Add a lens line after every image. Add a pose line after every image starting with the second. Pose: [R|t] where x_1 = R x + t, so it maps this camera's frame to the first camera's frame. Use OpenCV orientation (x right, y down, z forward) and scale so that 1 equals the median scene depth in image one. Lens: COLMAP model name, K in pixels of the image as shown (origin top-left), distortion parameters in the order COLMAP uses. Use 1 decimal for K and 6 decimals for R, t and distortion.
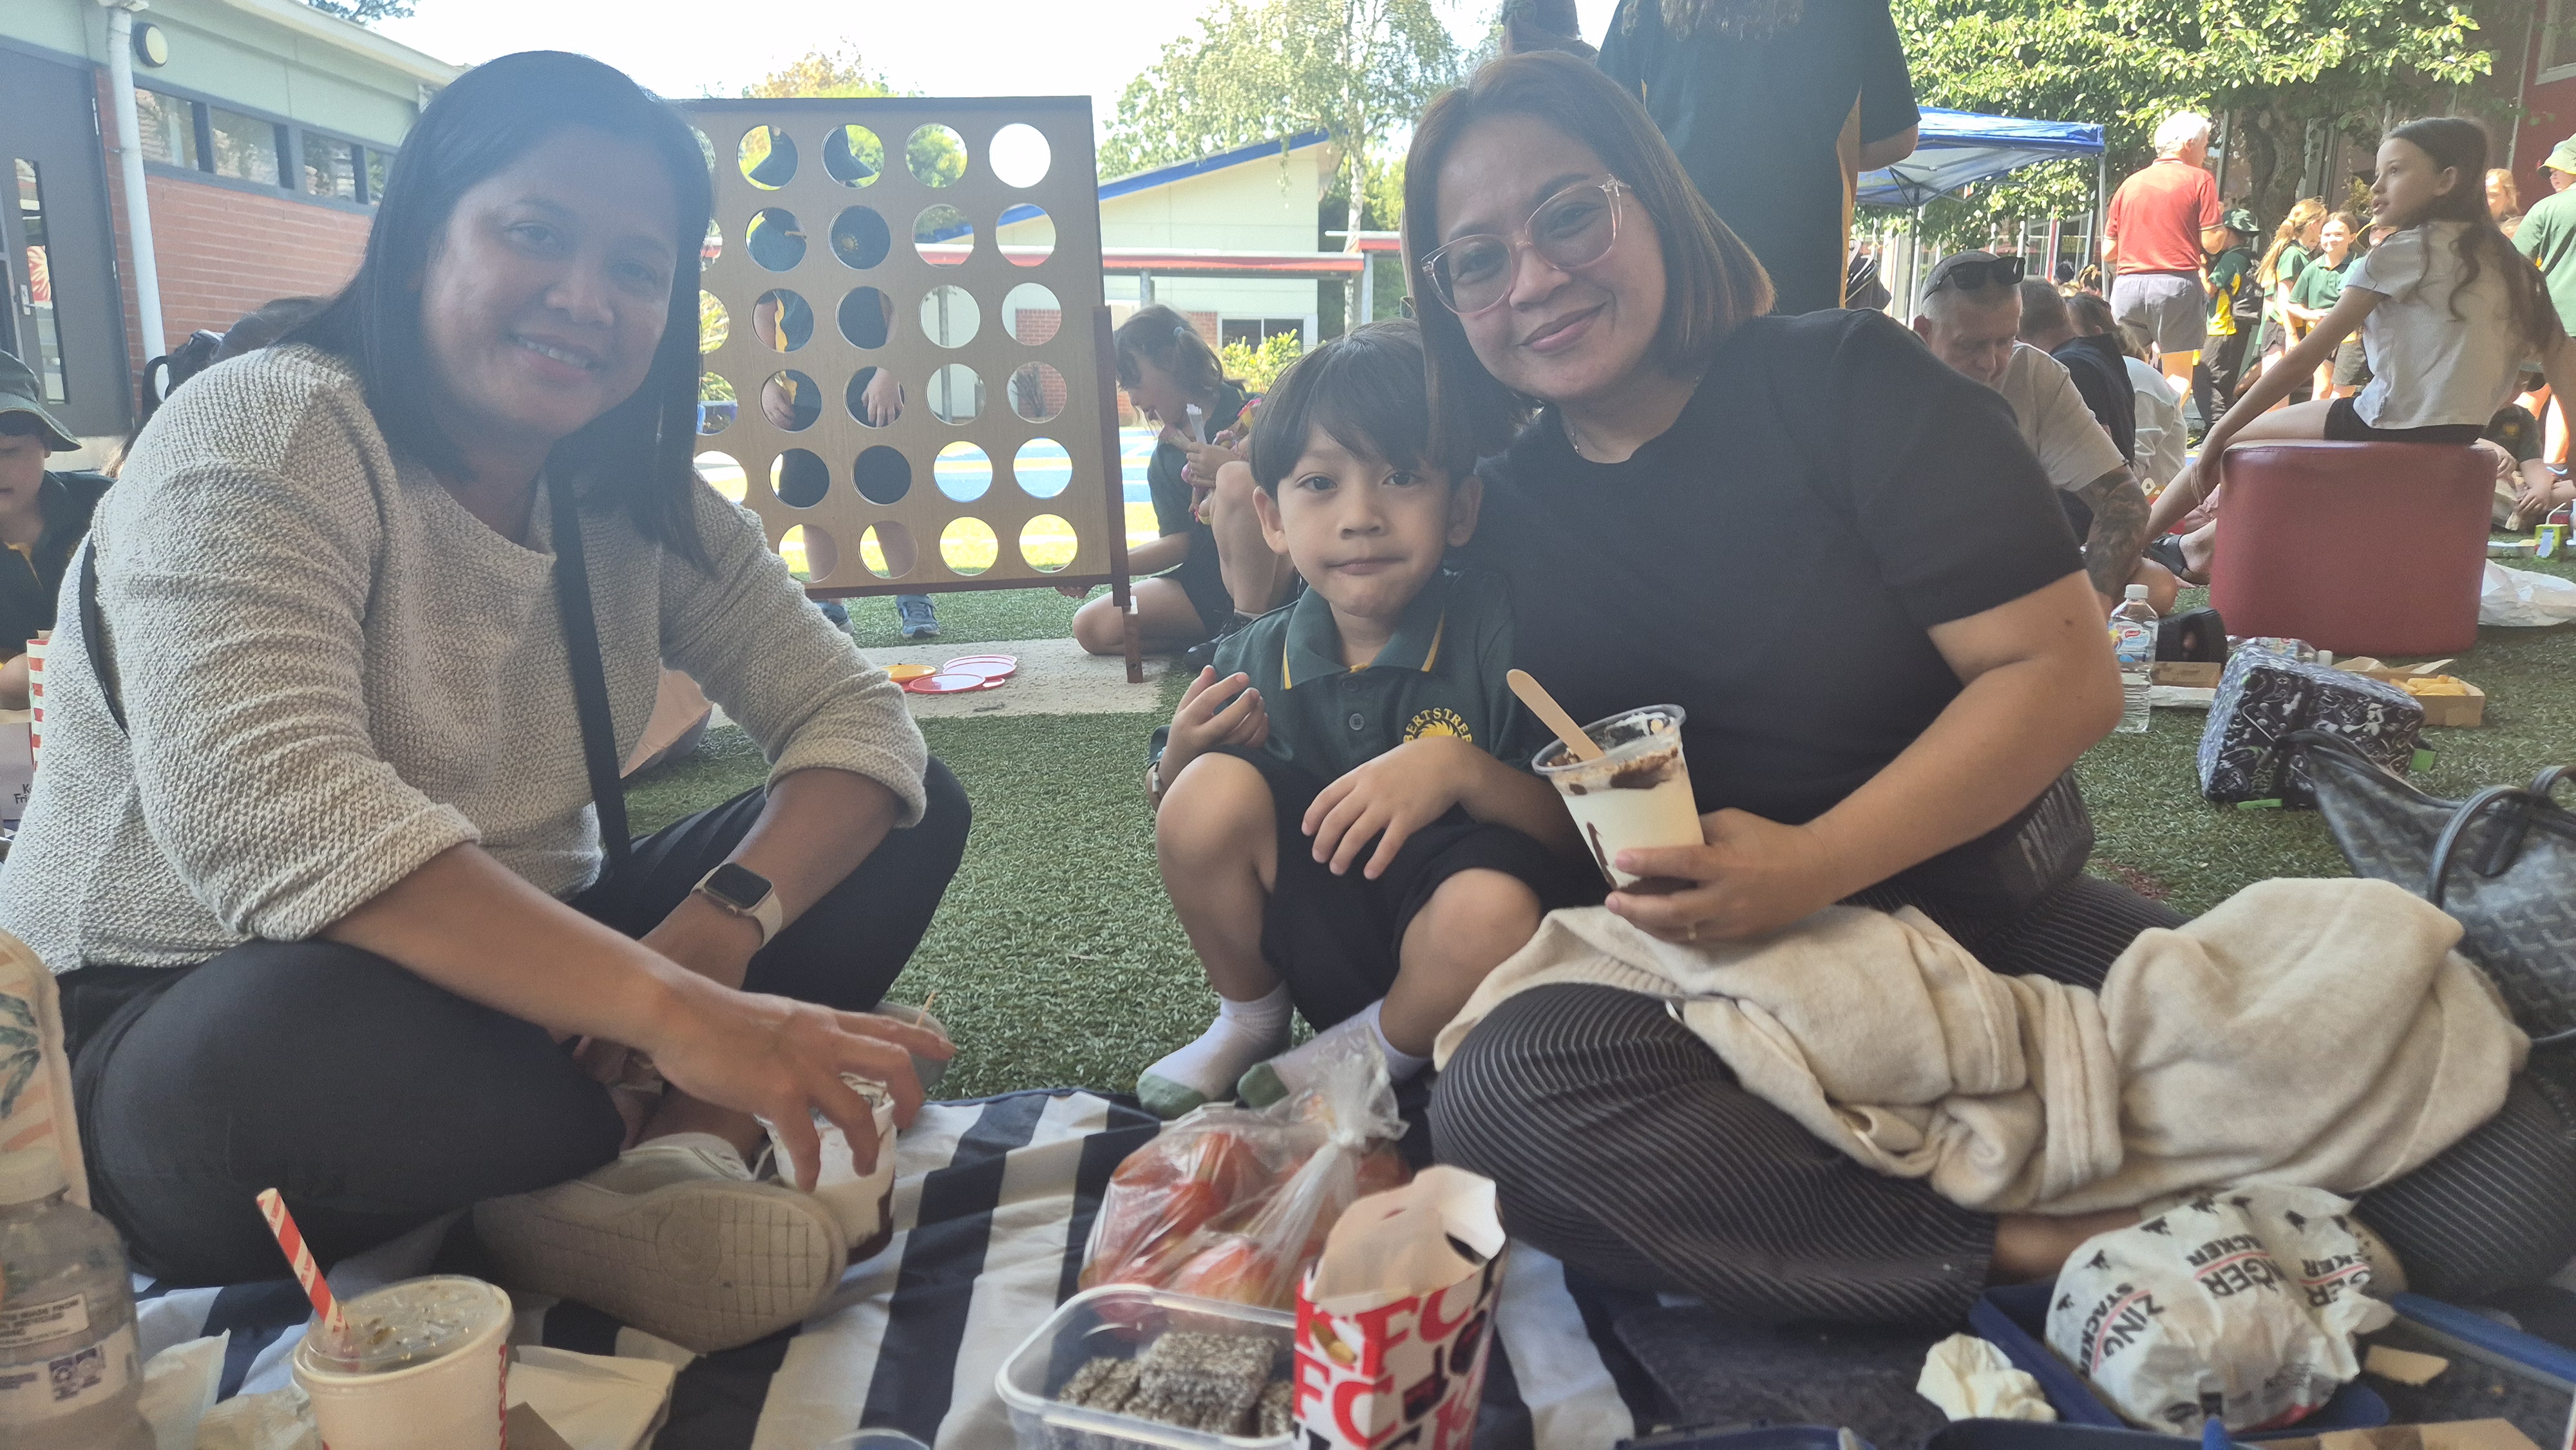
lens RADIAL K [[1724.0, 0, 1310.8], [0, 1724.0, 733.3], [0, 0, 1]] dist [0.058296, -0.061277]
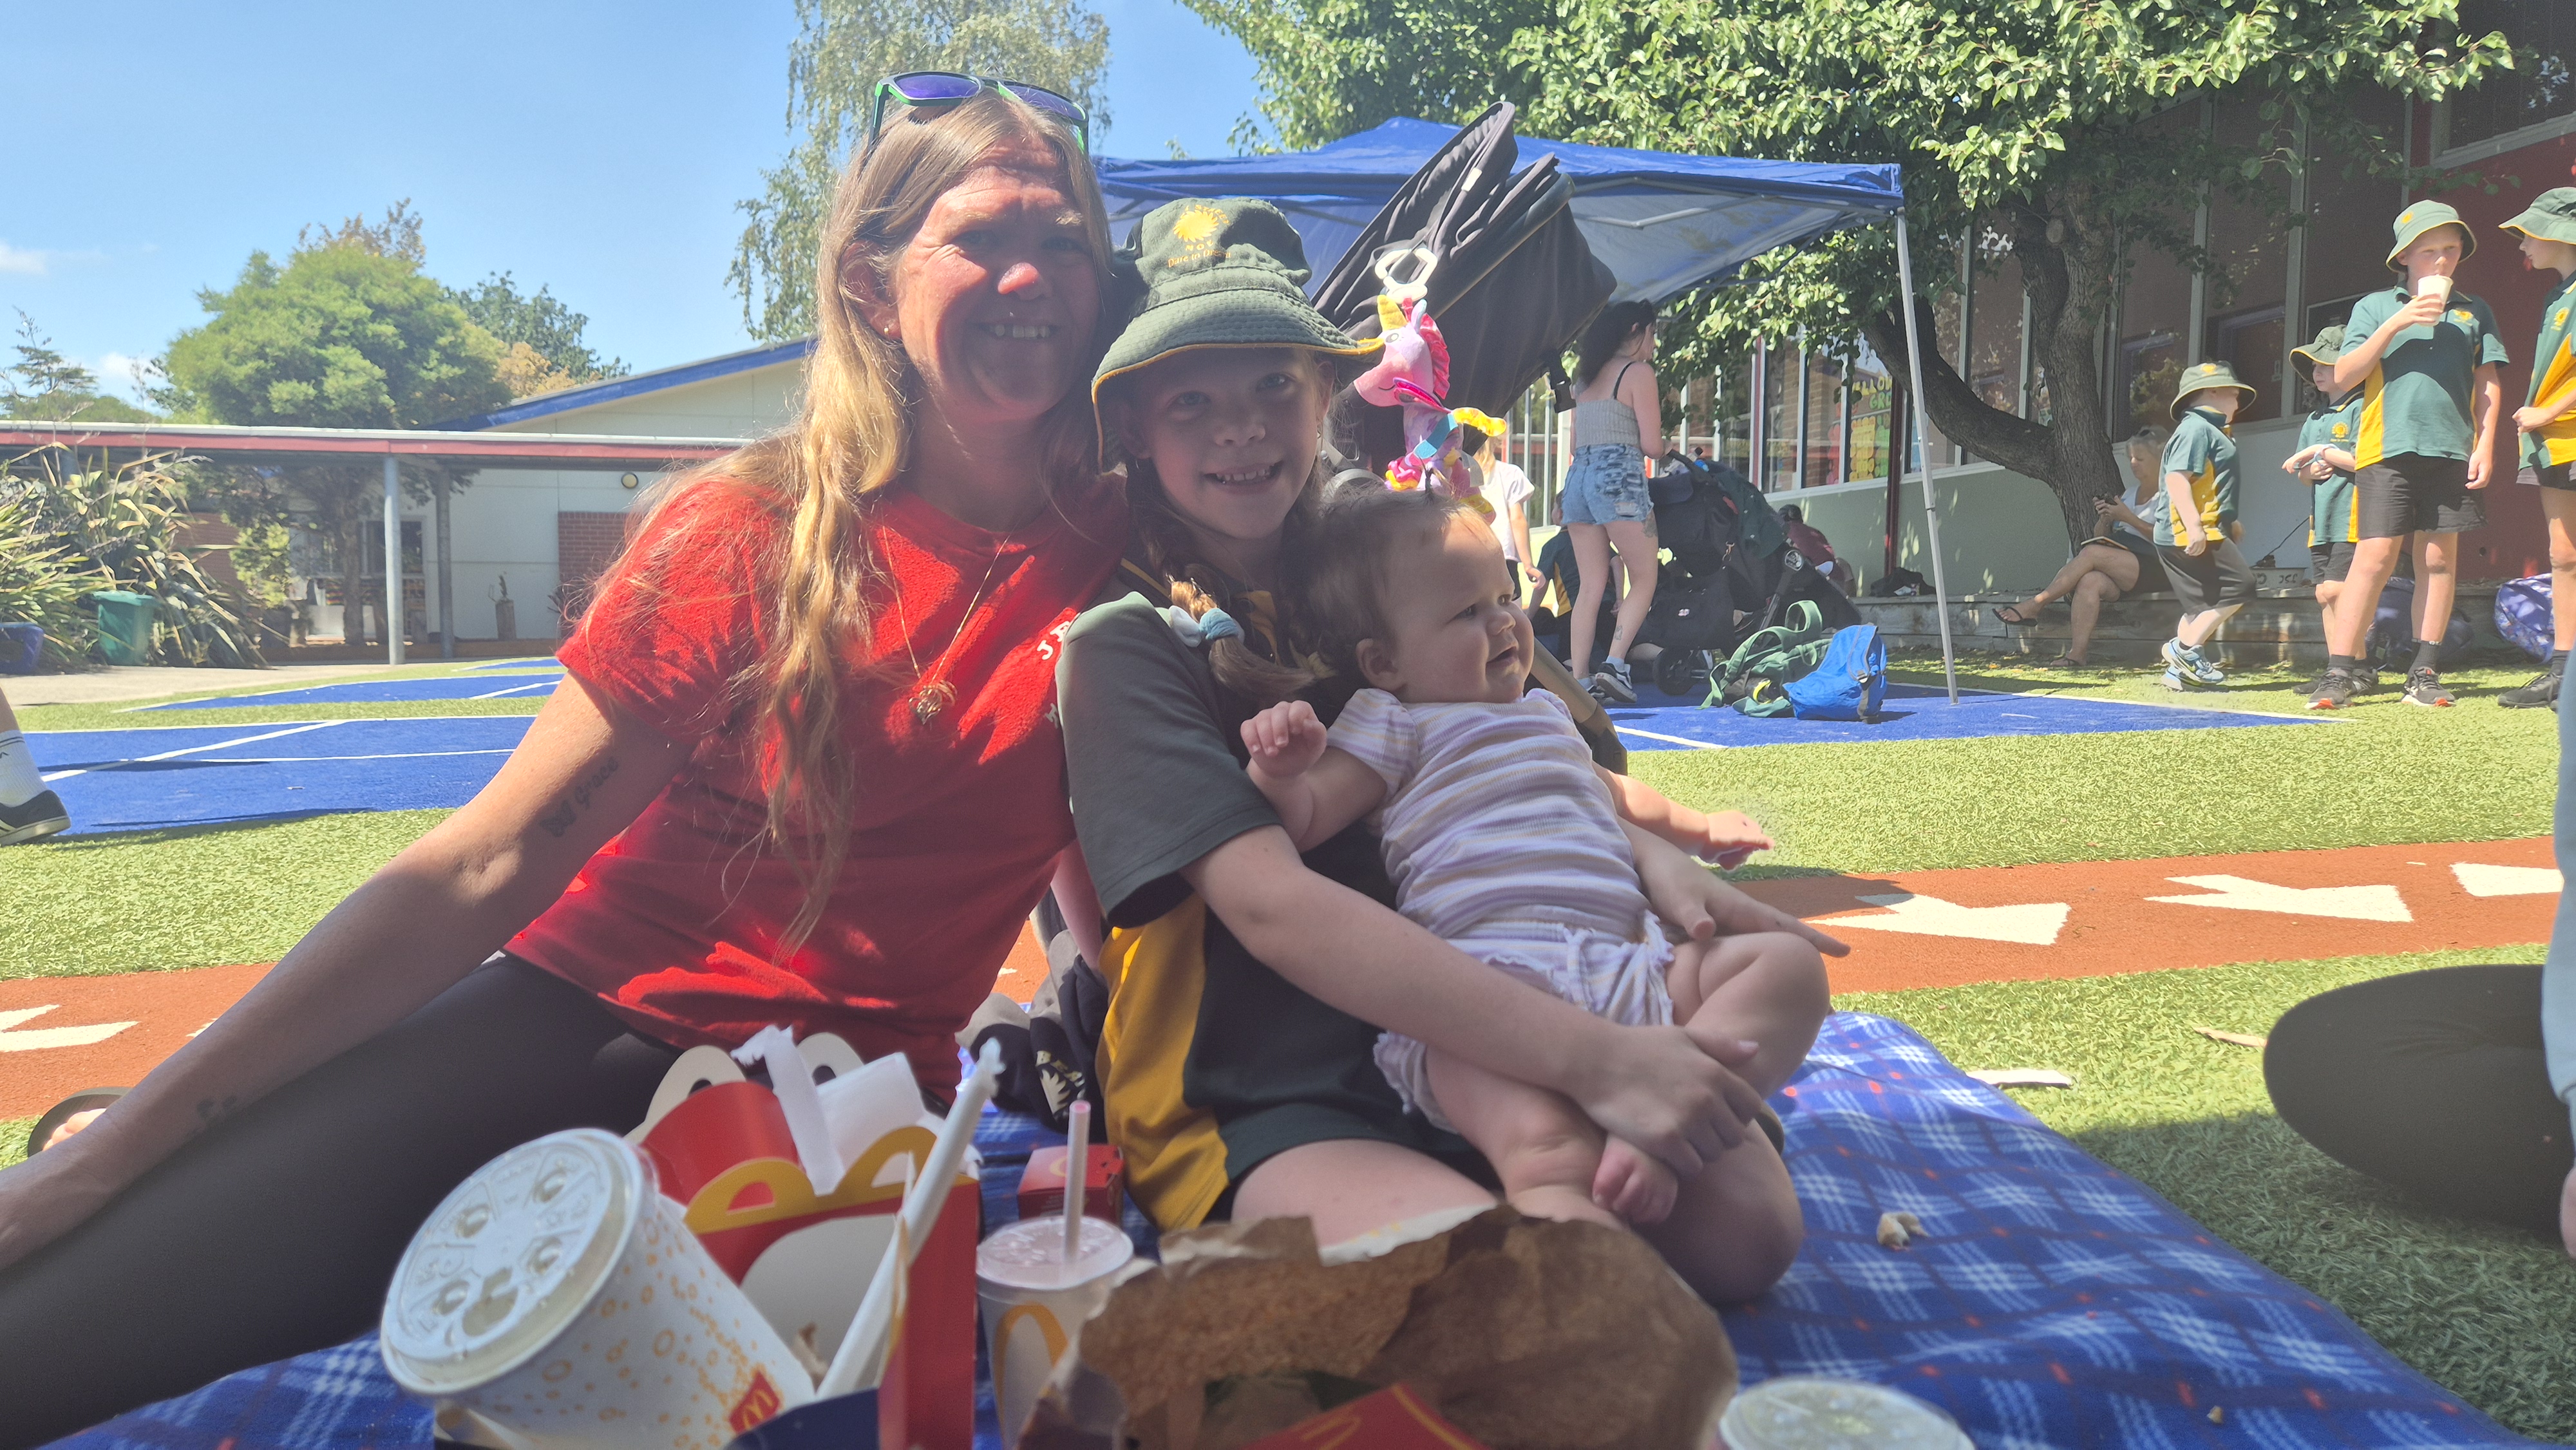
lens RADIAL K [[1724.0, 0, 1310.8], [0, 1724.0, 733.3], [0, 0, 1]] dist [0.058296, -0.061277]
pose [[0.985860, -0.015188, 0.166883, 0.053727], [0.036173, 0.991693, -0.123440, -0.030206], [-0.163622, 0.127731, 0.978219, 0.171595]]
